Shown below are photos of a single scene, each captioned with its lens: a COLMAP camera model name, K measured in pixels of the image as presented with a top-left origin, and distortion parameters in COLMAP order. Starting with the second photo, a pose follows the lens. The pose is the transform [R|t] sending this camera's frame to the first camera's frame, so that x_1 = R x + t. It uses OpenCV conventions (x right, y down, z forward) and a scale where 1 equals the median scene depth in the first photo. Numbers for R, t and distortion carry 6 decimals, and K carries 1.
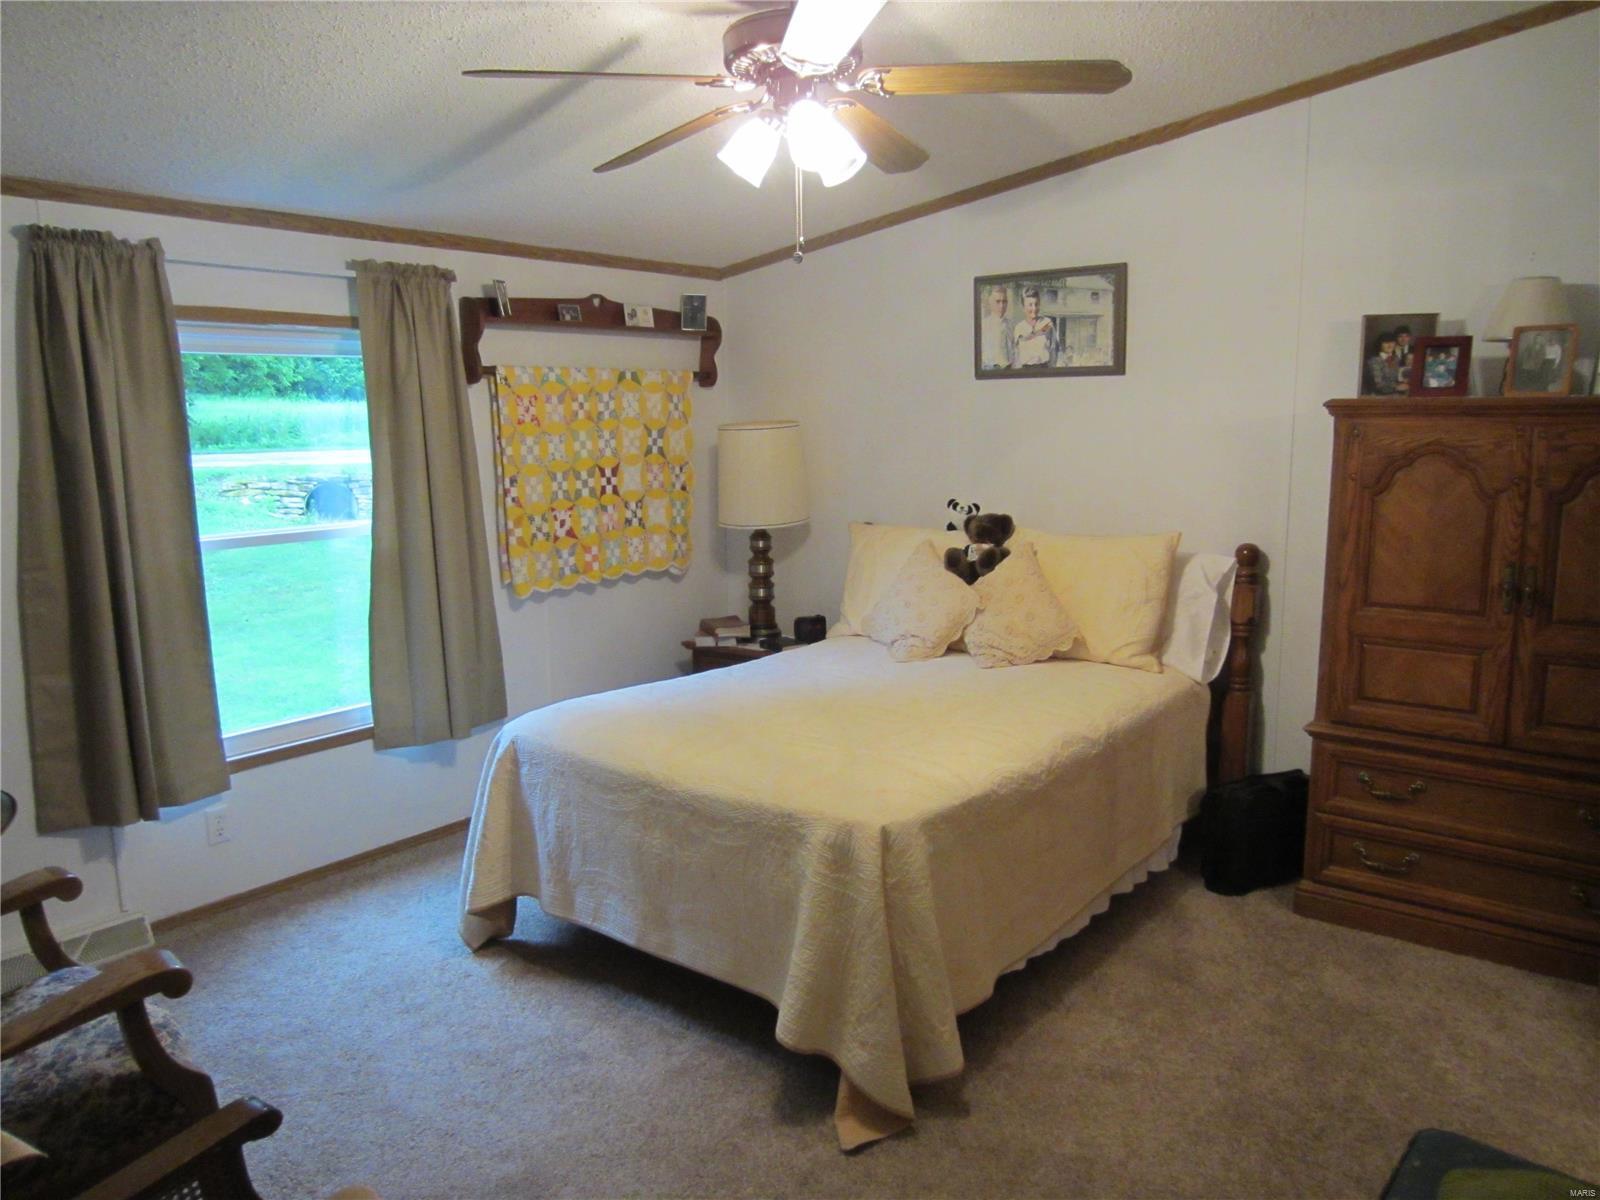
lens RADIAL K [[1153.1, 0, 806.2], [0, 1153.1, 597.2], [0, 0, 1]] dist [-0.024292, 0.009949]
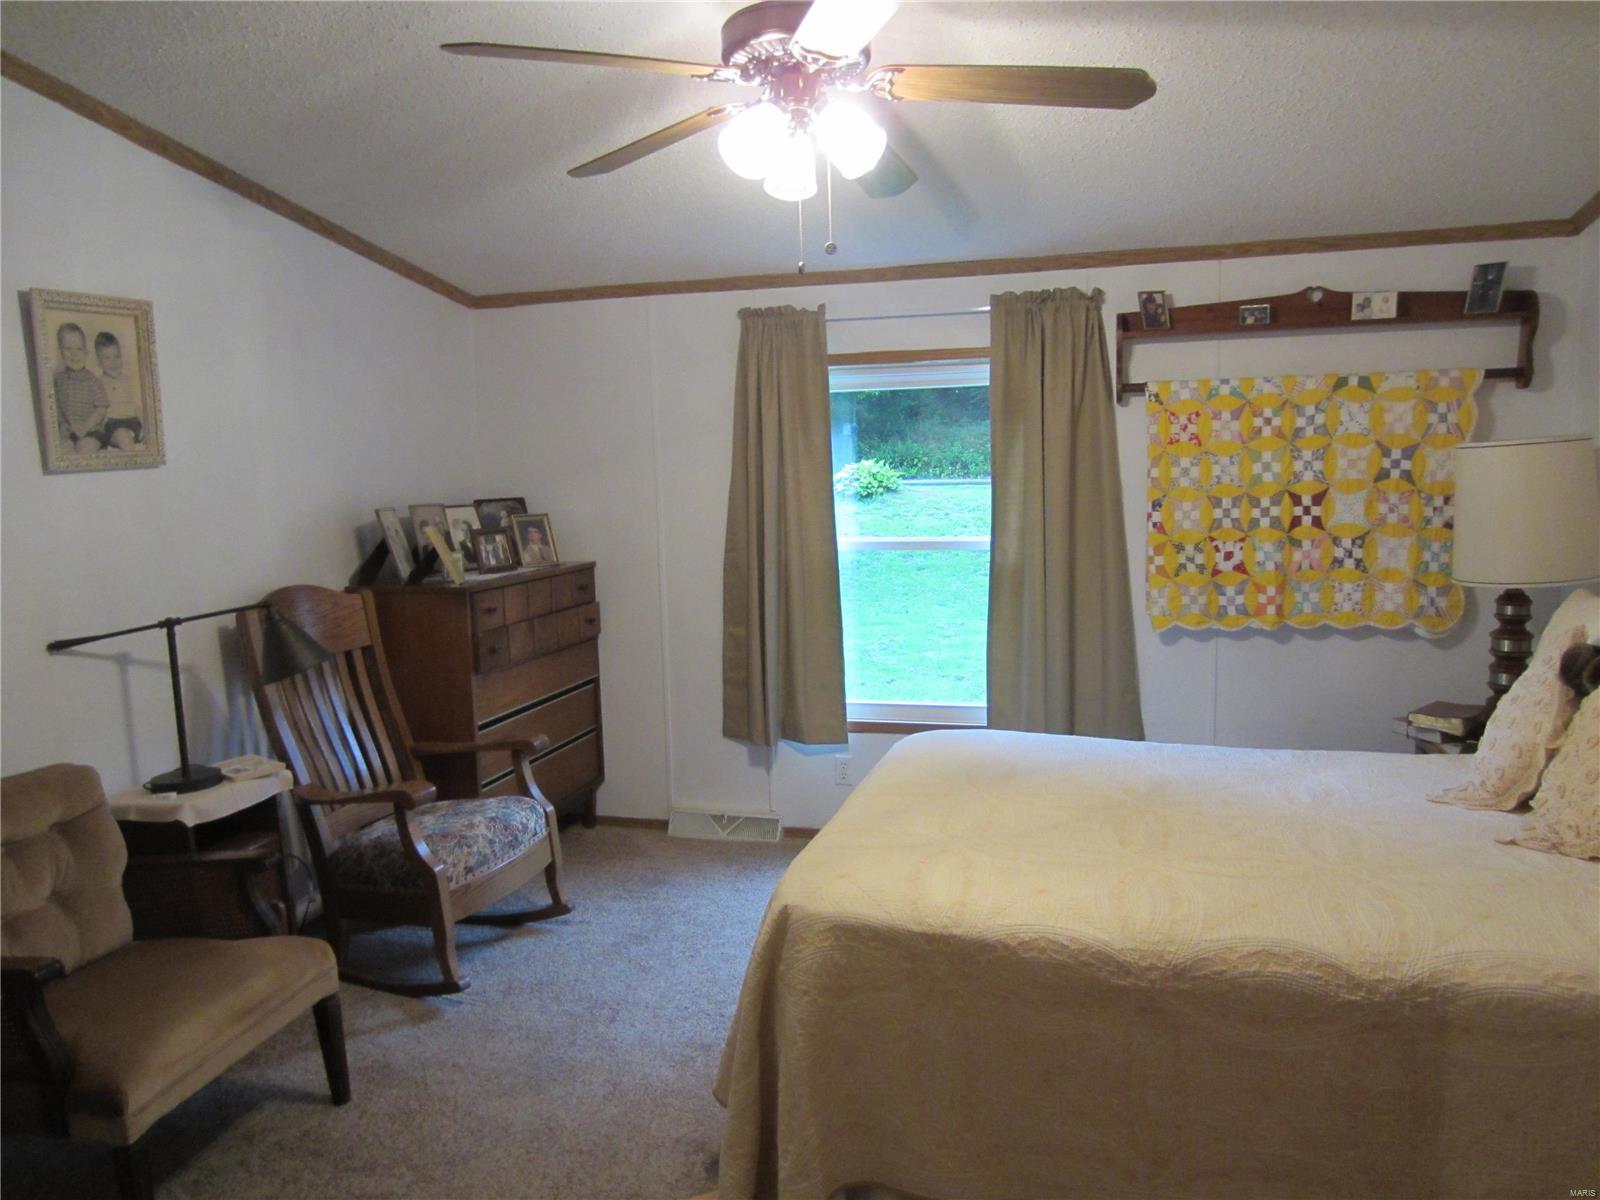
lens RADIAL K [[1153.1, 0, 806.2], [0, 1153.1, 597.2], [0, 0, 1]] dist [-0.024292, 0.009949]
pose [[0.381466, 0.108466, -0.917997, 0.468123], [-0.124065, 0.990114, 0.065433, -0.049759], [0.916019, 0.088931, 0.391152, 0.361108]]
